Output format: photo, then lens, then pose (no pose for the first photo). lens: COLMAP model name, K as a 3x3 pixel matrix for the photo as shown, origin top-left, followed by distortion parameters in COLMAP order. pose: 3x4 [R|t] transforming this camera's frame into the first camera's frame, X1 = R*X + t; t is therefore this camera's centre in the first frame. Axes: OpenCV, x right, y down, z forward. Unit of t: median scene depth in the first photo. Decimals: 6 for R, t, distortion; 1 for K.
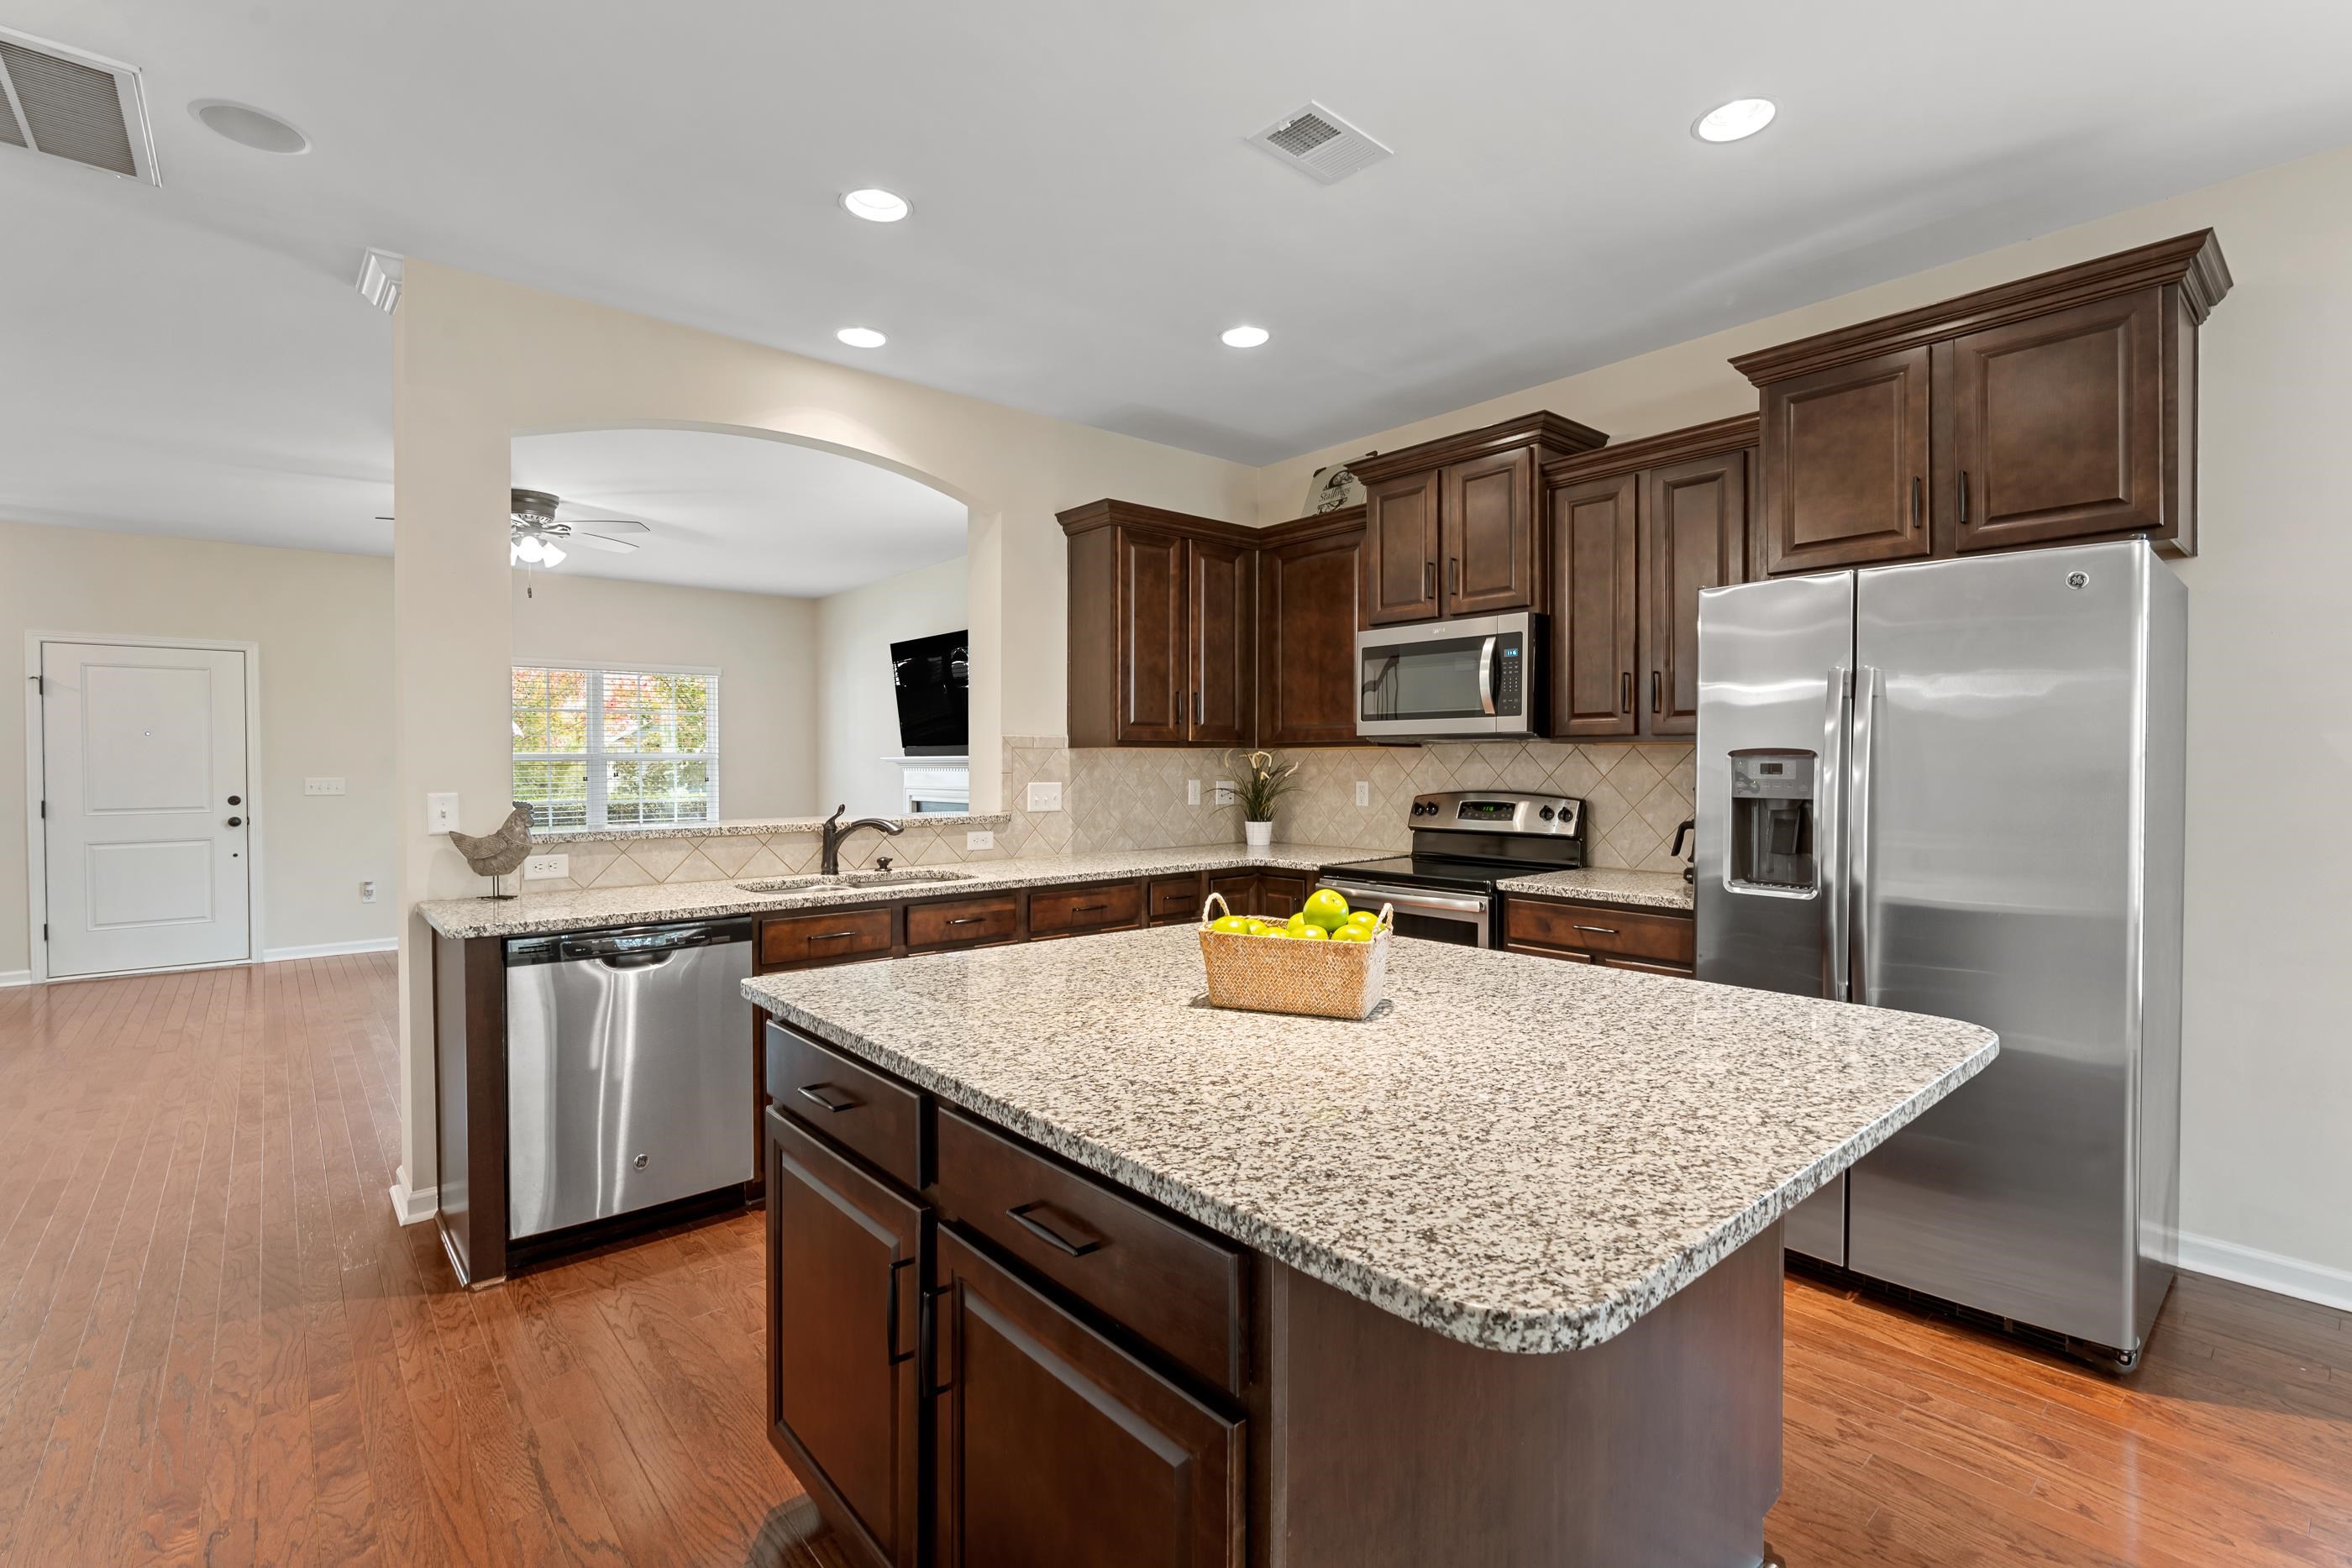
lens RADIAL K [[1056.8, 0, 1175.8], [0, 1056.8, 776.2], [0, 0, 1]] dist [-0.003333, -0.000063]
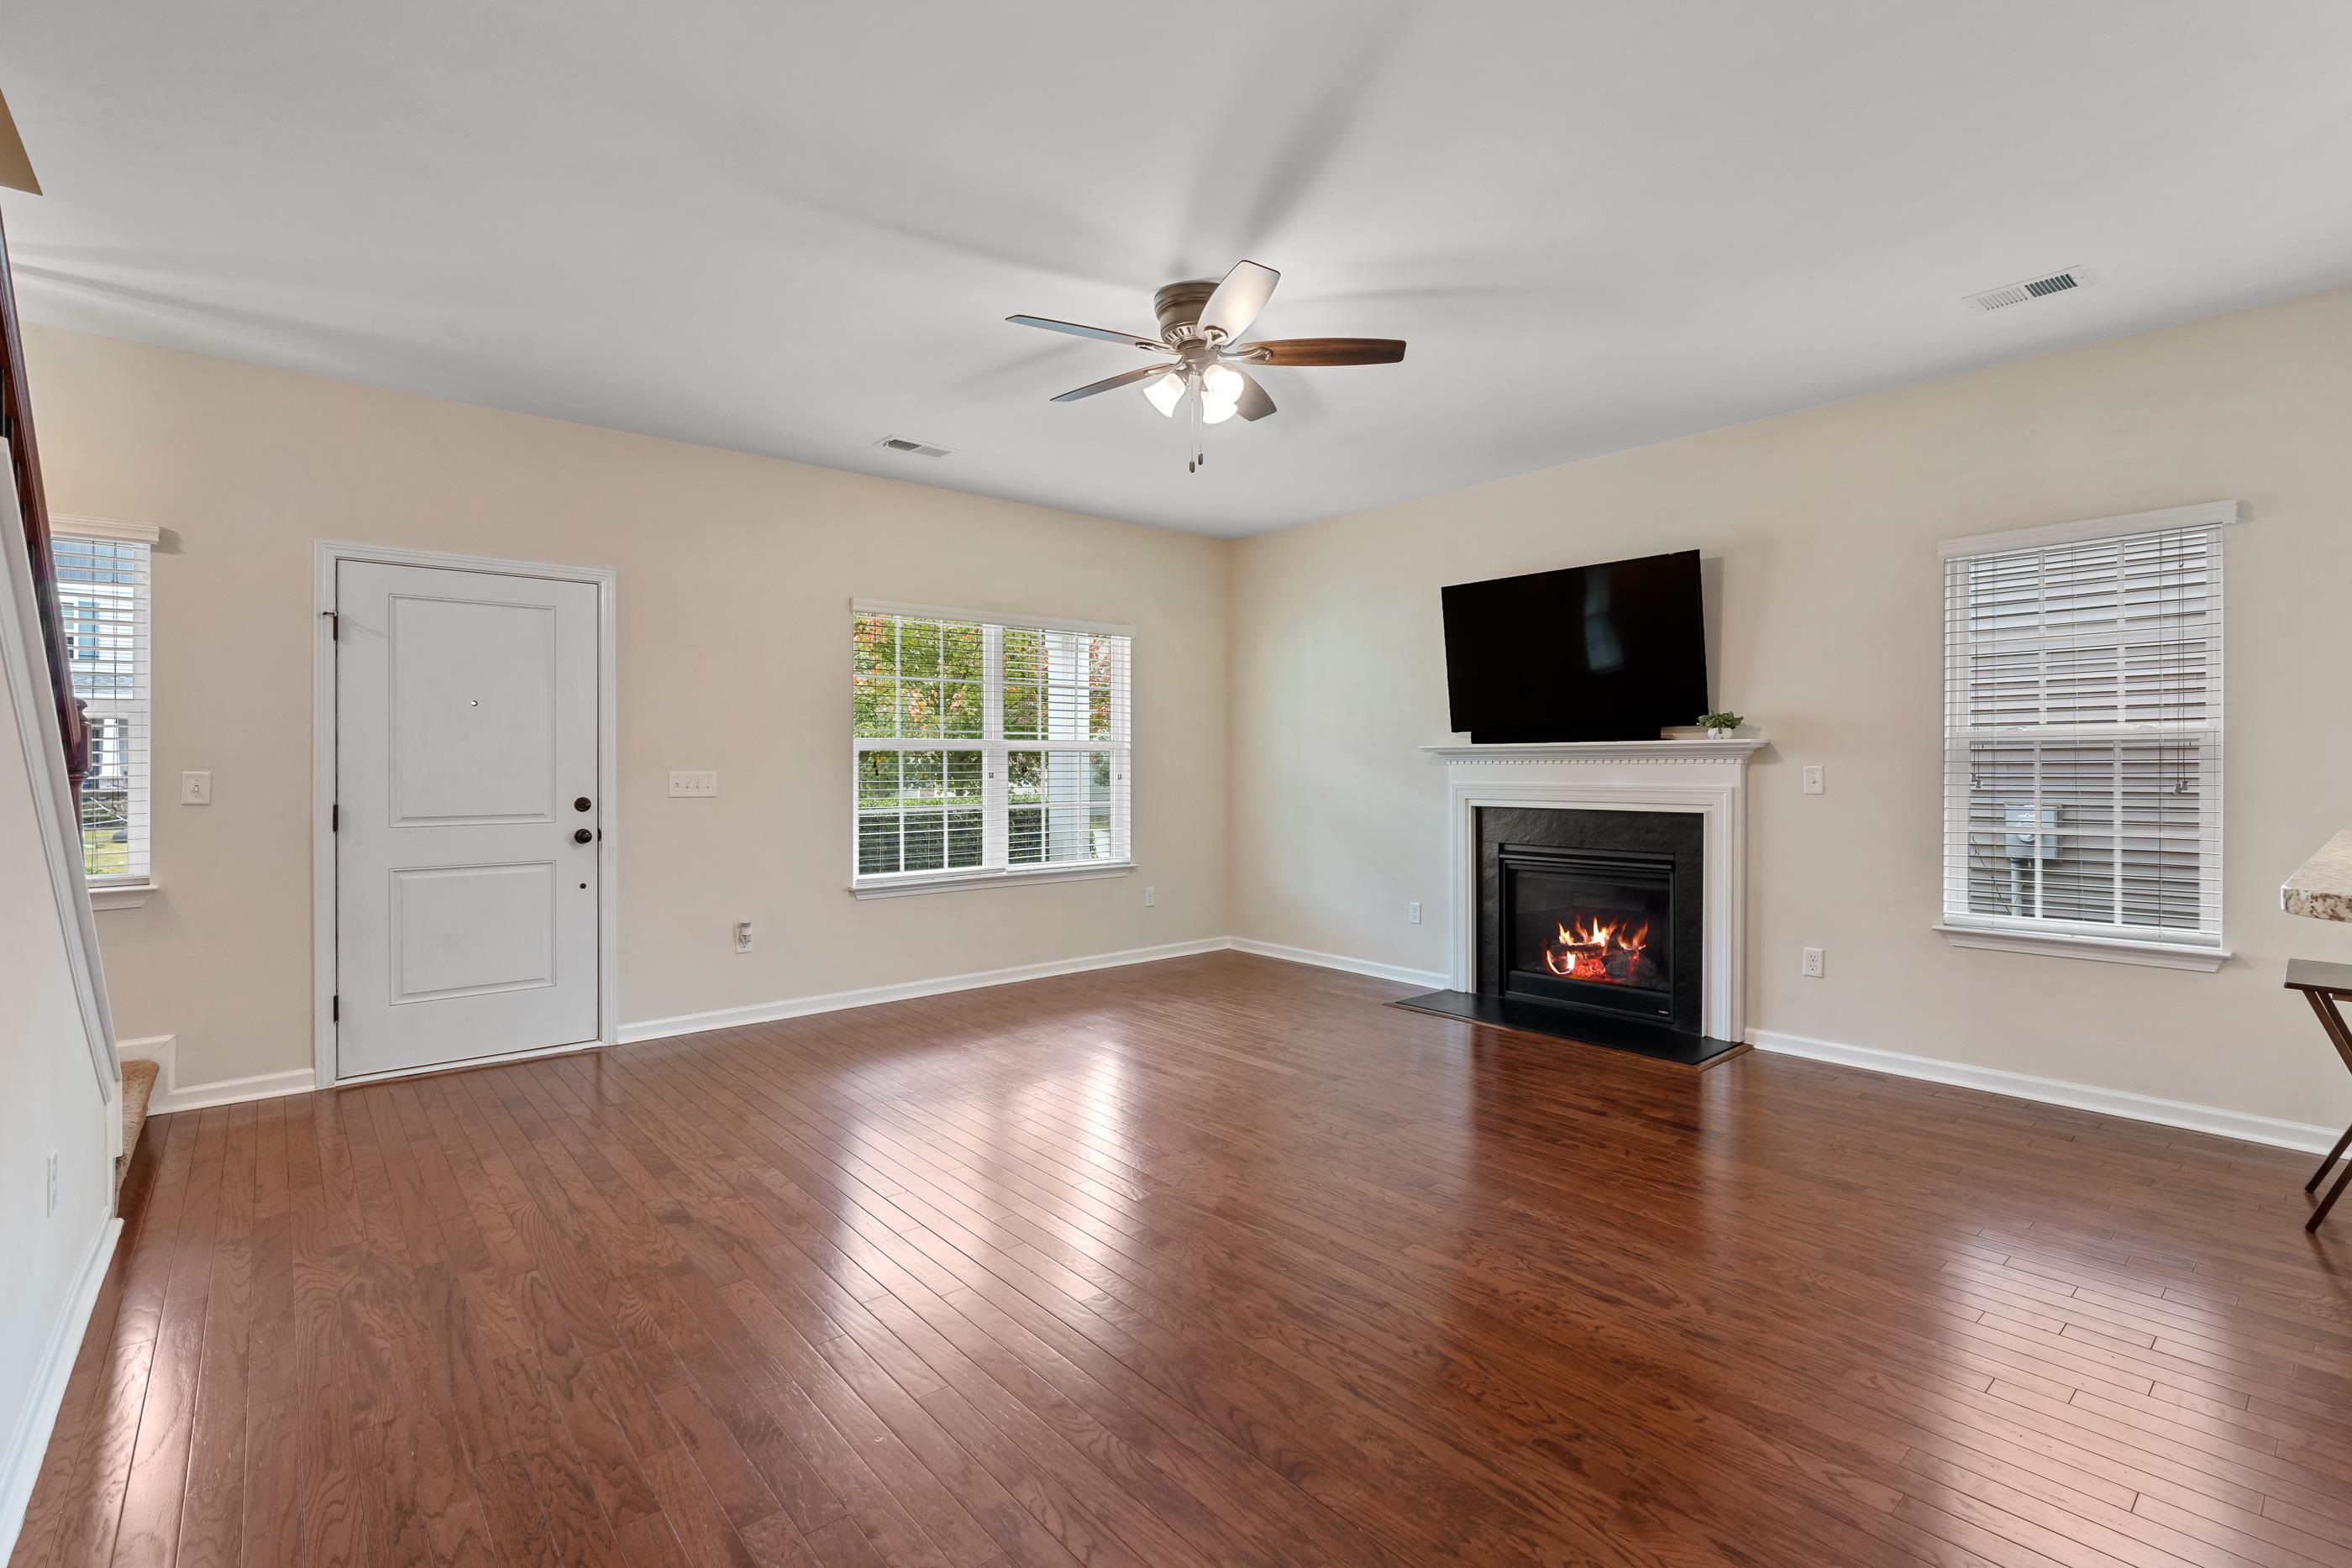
lens RADIAL K [[1068.5, 0, 1182.7], [0, 1068.5, 760.6], [0, 0, 1]] dist [-0.016145, -0.000040]
pose [[0.999997, 0.002577, -0.000128, -0.821337], [-0.002579, 0.999853, -0.016972, 0.008986], [0.000084, 0.016972, 0.999856, 0.518945]]
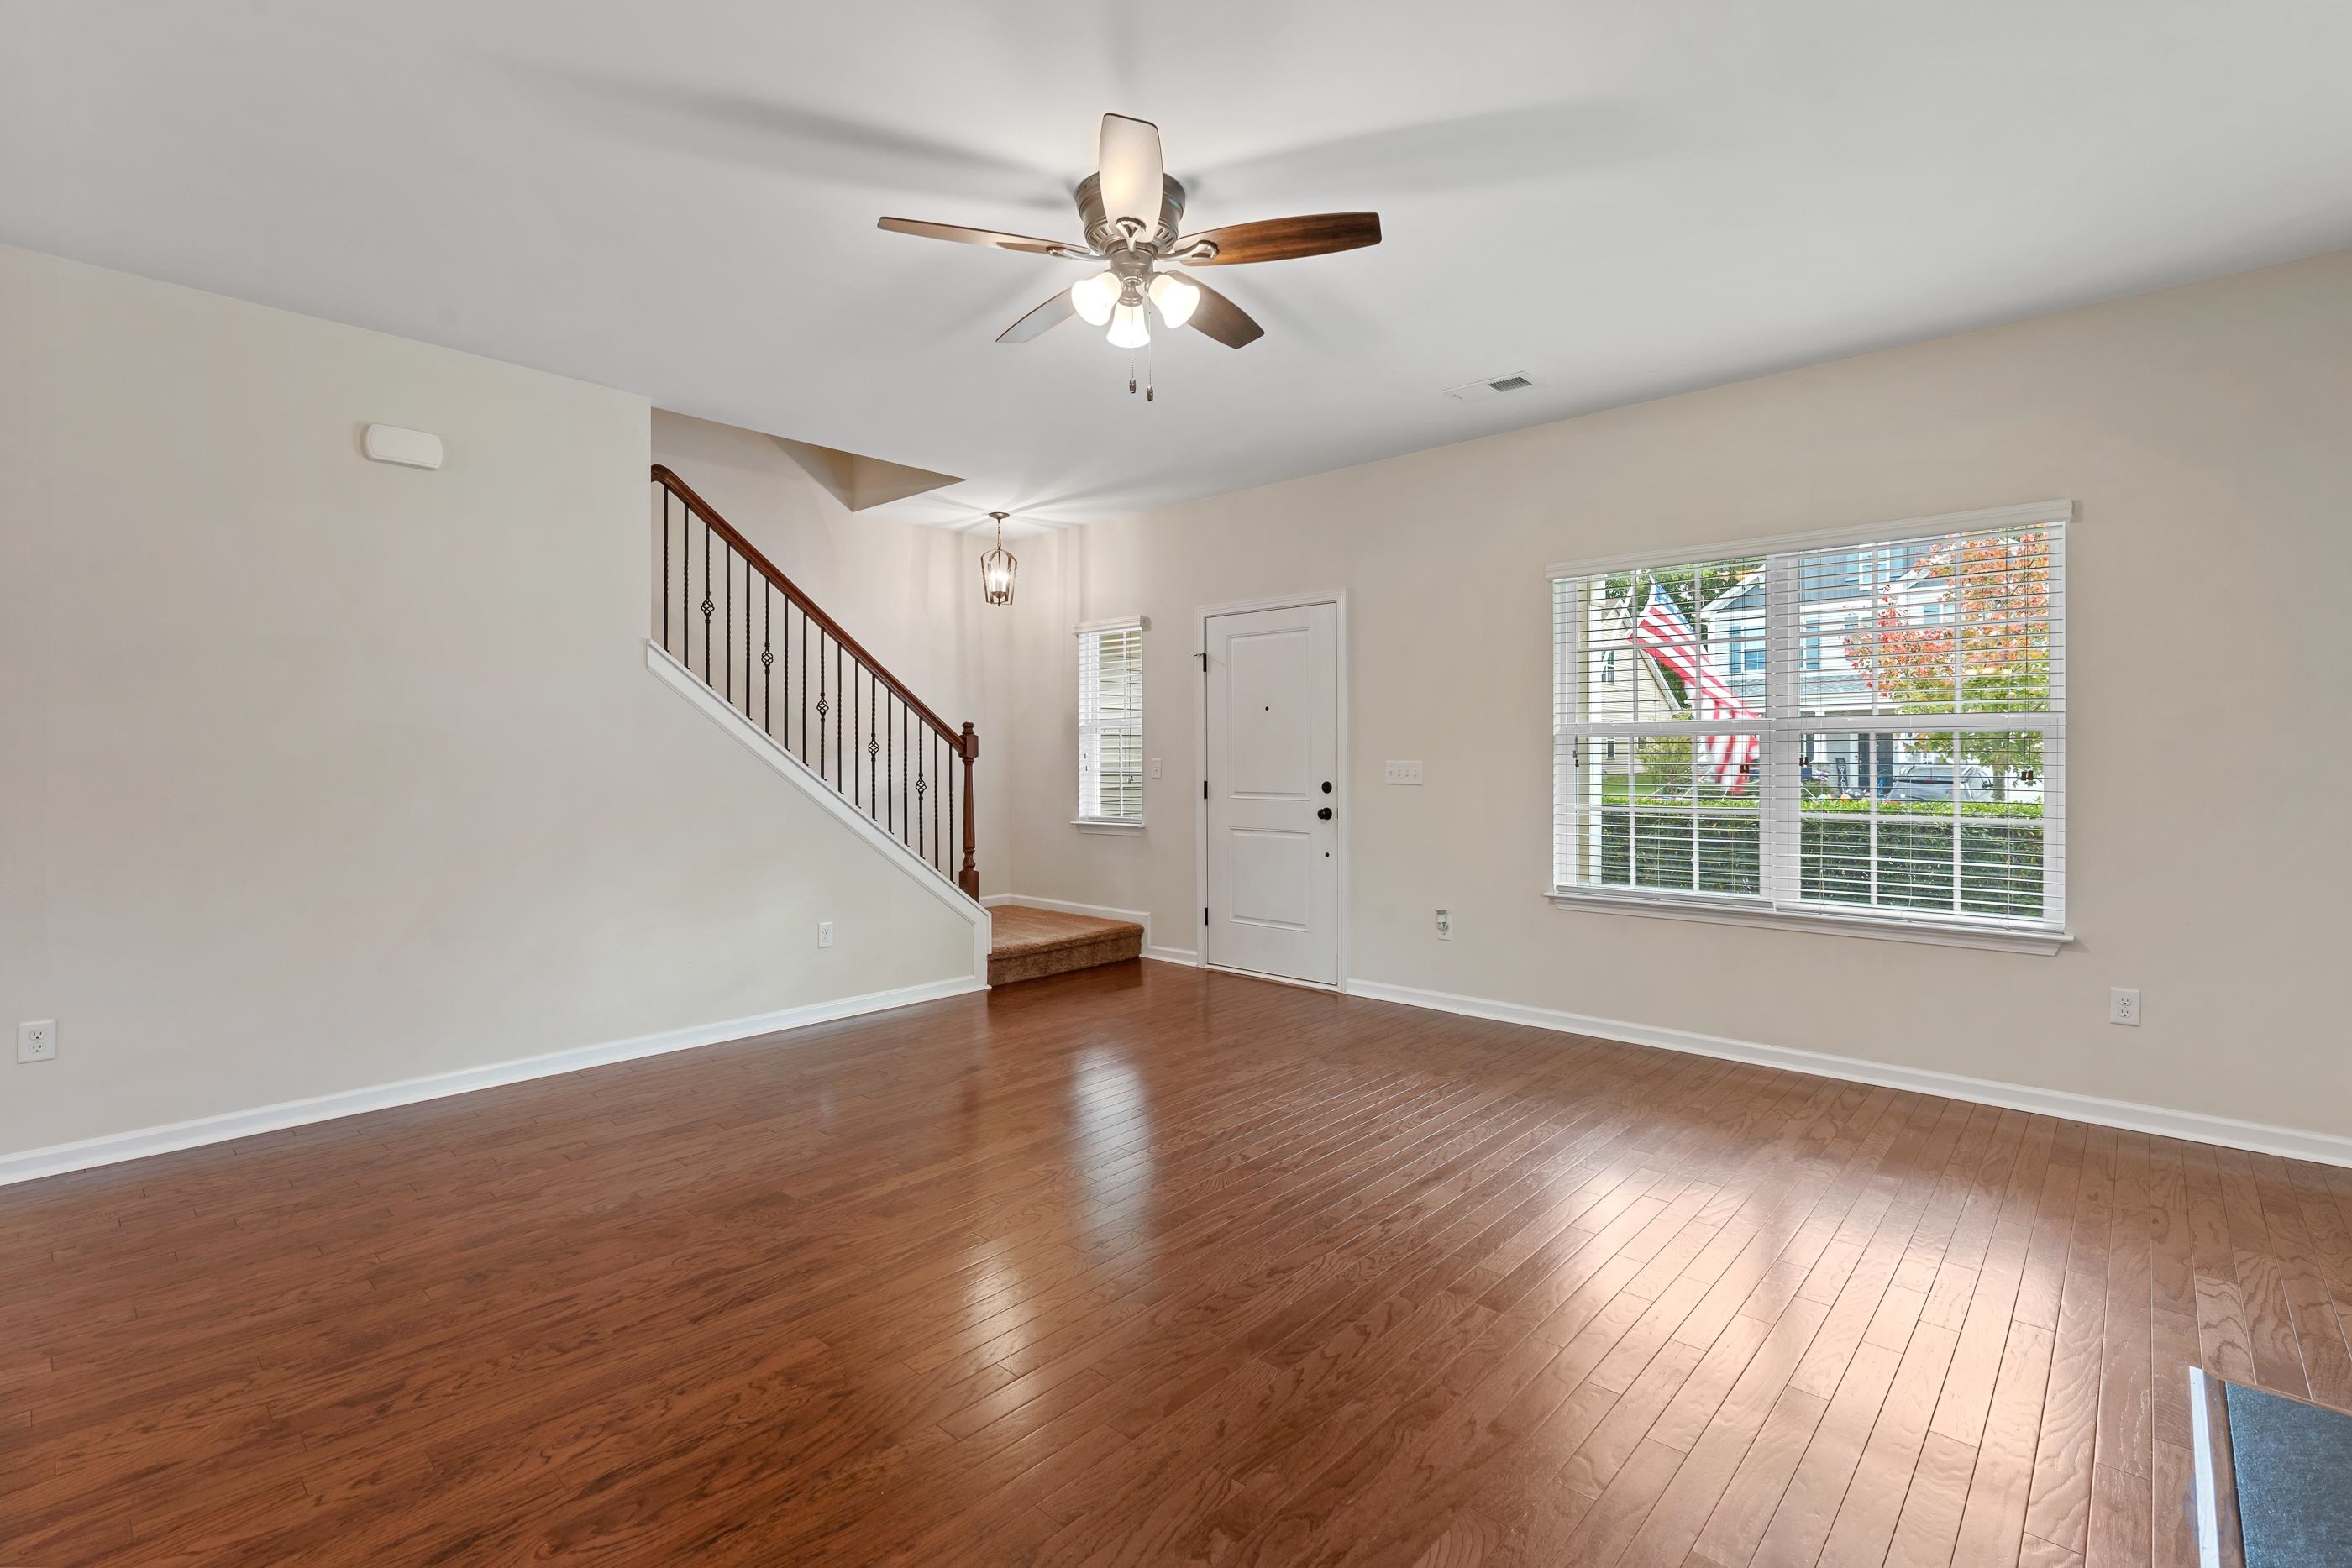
lens RADIAL K [[1072.5, 0, 1181.6], [0, 1072.5, 745.8], [0, 0, 1]] dist [-0.009355, 0.000299]
pose [[0.116933, -0.005525, -0.993124, -0.140634], [-0.012520, 0.999897, -0.007037, -0.002364], [0.993061, 0.013257, 0.116852, 1.273073]]
